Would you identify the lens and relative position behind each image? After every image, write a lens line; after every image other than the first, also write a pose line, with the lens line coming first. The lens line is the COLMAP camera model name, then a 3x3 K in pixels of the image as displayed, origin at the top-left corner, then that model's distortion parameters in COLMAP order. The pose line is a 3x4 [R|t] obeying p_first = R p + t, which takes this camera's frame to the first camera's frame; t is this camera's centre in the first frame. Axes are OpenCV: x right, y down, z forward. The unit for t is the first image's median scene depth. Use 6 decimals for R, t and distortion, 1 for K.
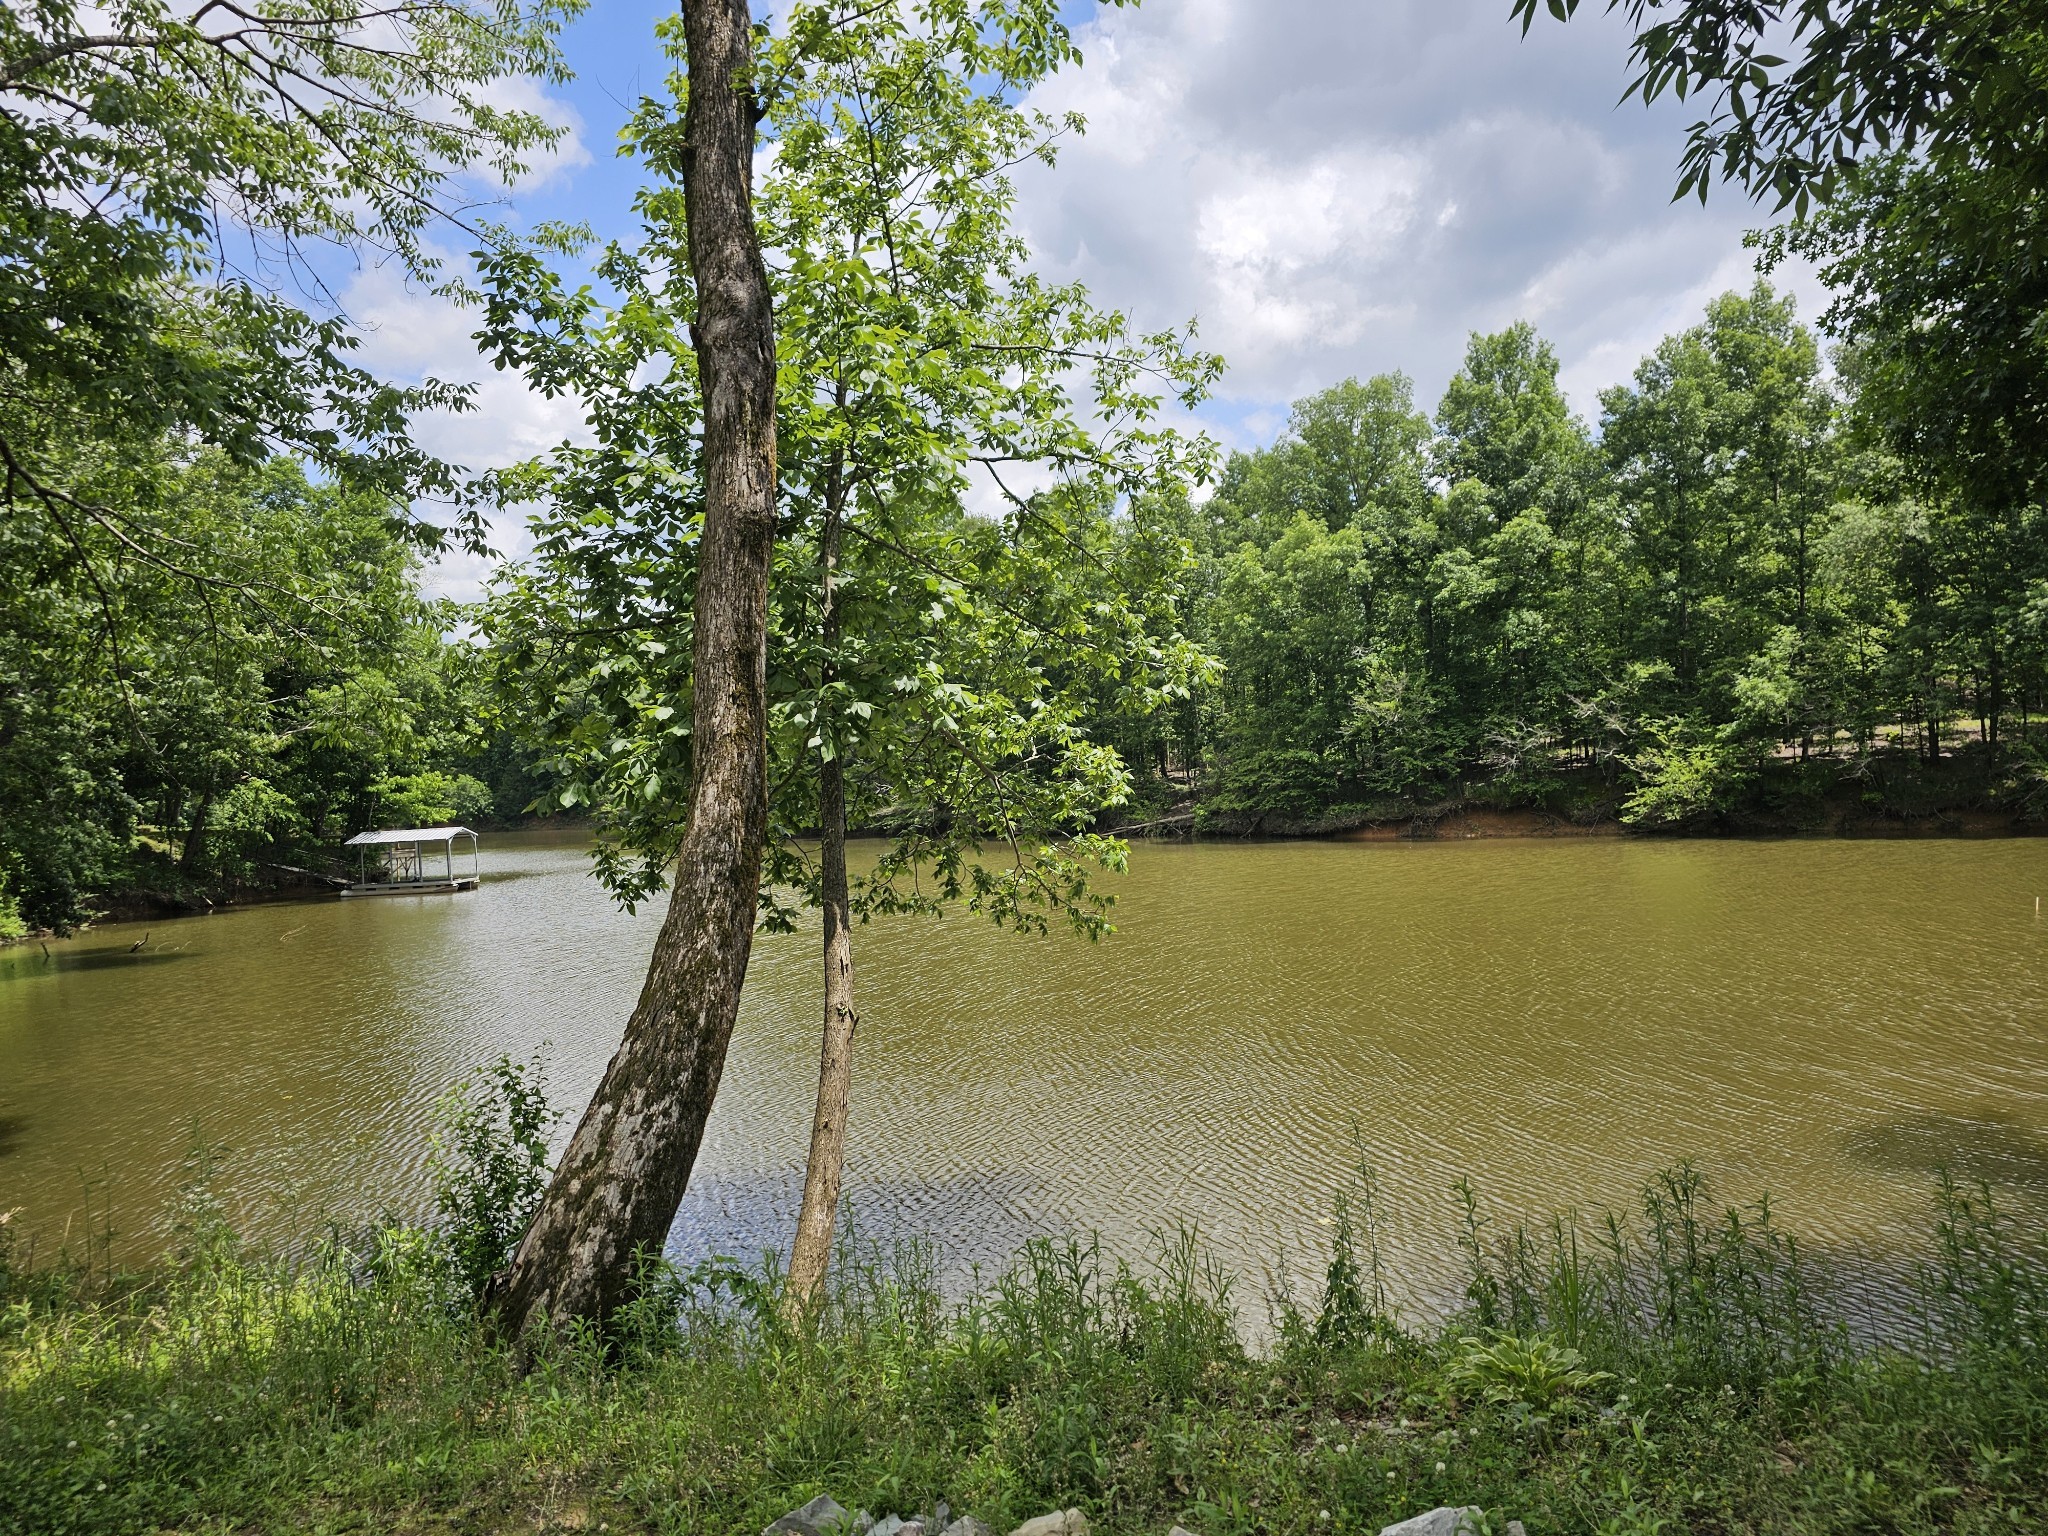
lens RADIAL K [[1342.8, 0, 1024.0], [0, 1342.8, 768.0], [0, 0, 1]] dist [0.025146, -0.000886]
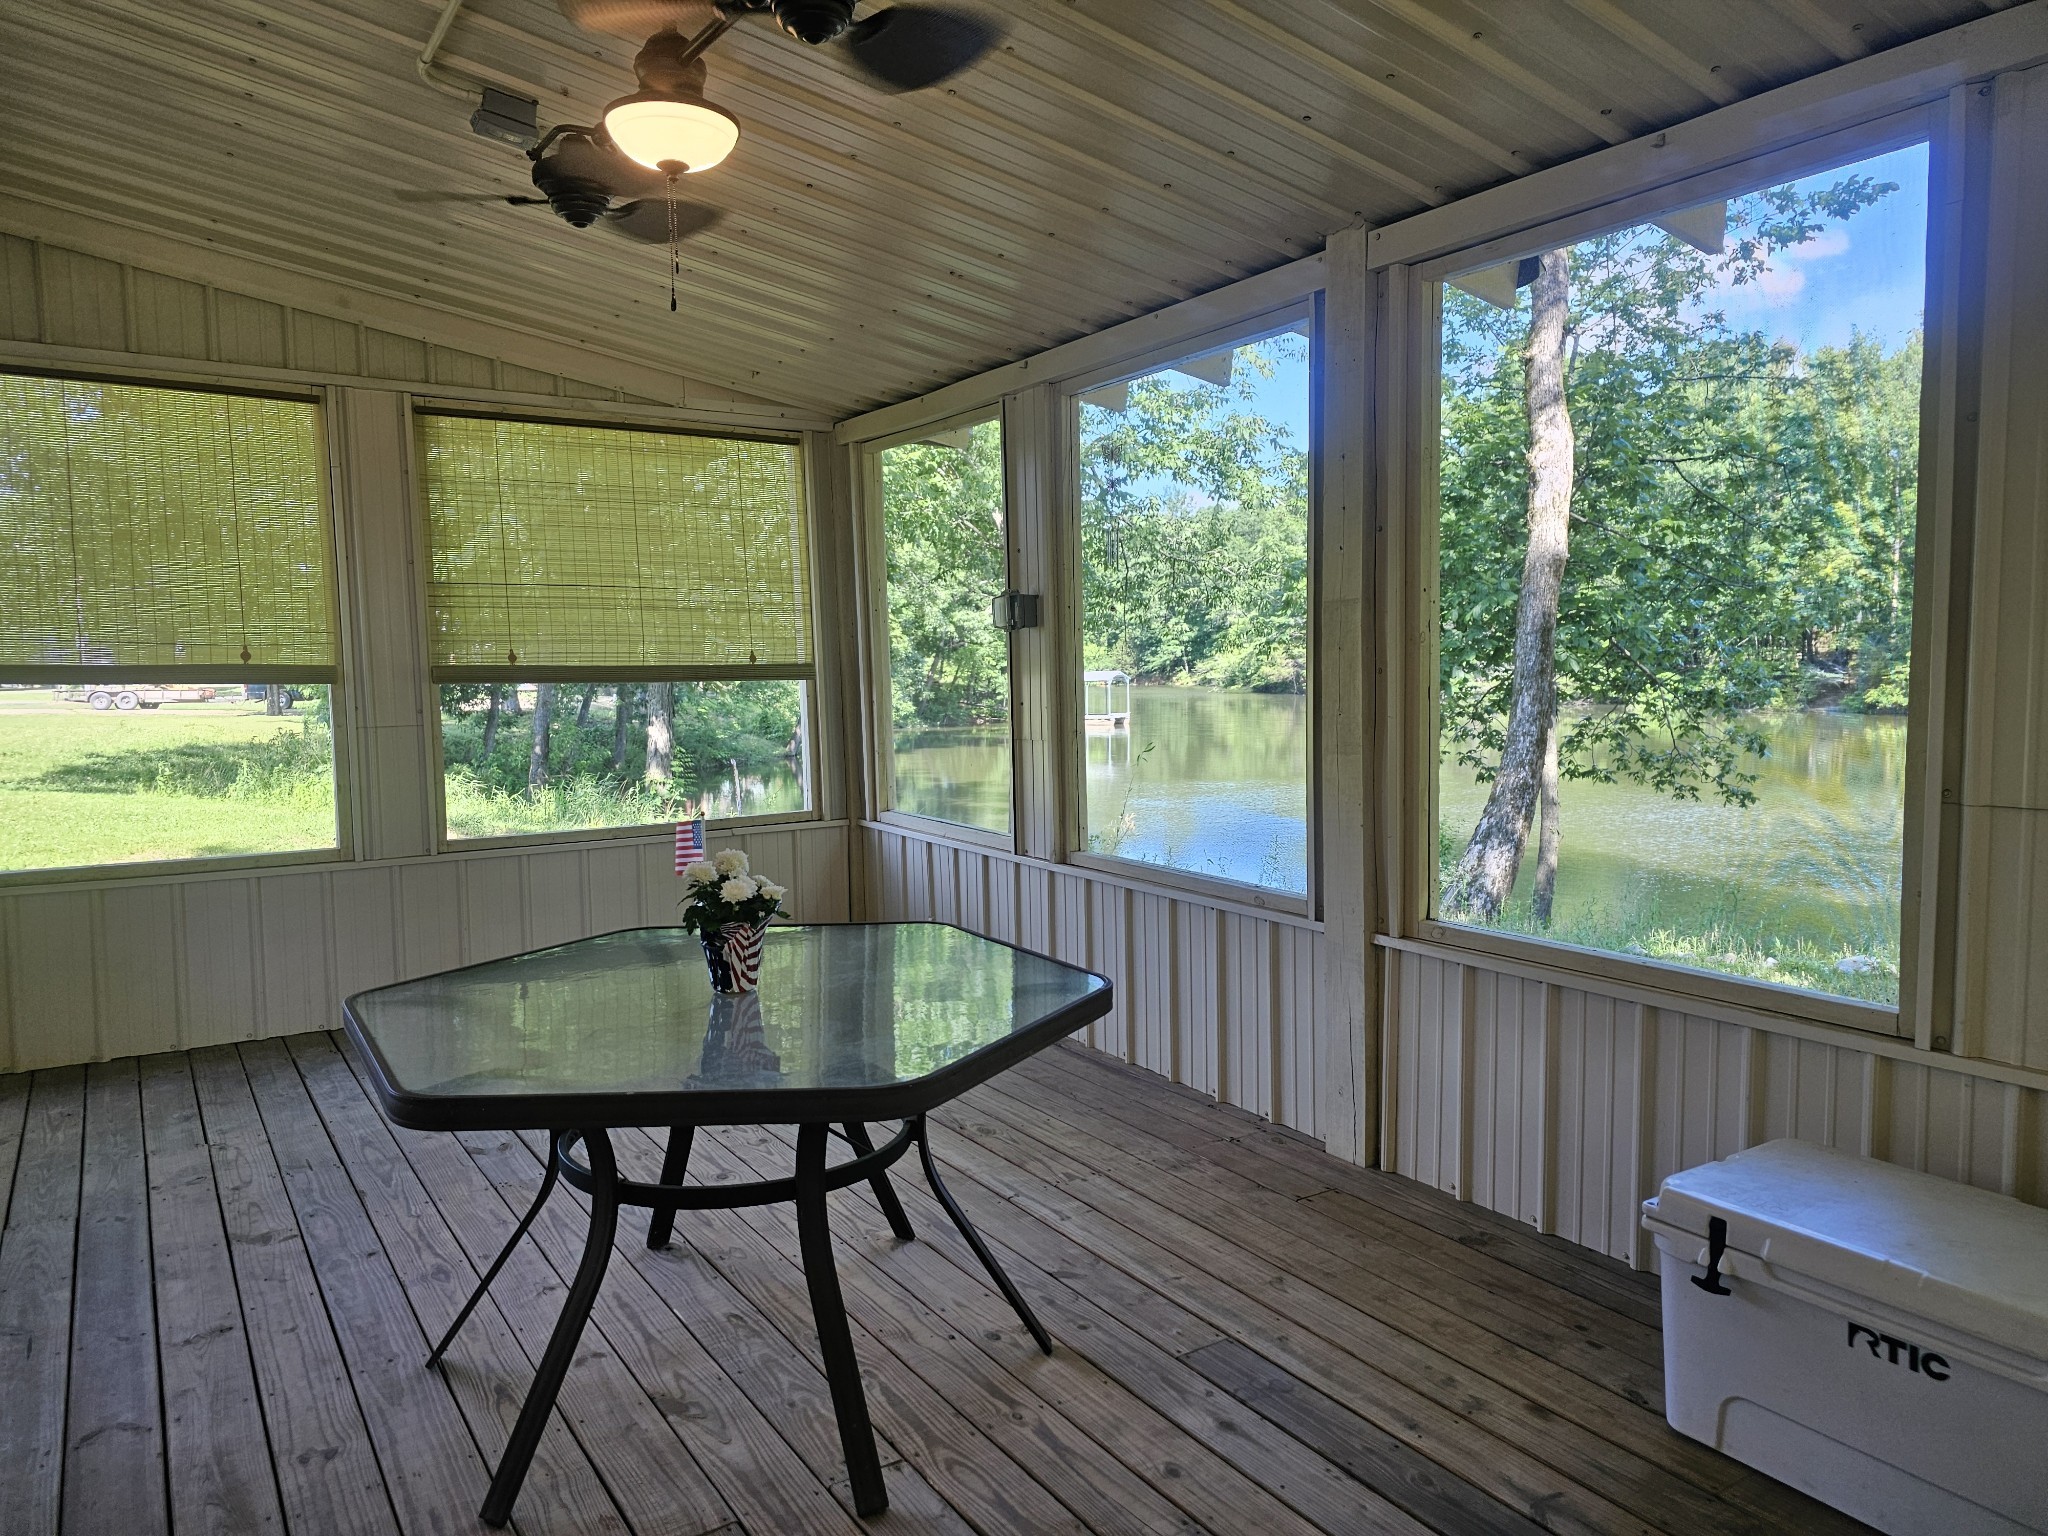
lens RADIAL K [[1342.8, 0, 1024.0], [0, 1342.8, 768.0], [0, 0, 1]] dist [0.025146, -0.000886]
pose [[0.910094, 0.058705, -0.410224, -0.046740], [-0.021398, 0.995252, 0.094952, -0.028803], [0.413850, -0.077637, 0.907028, -0.593488]]
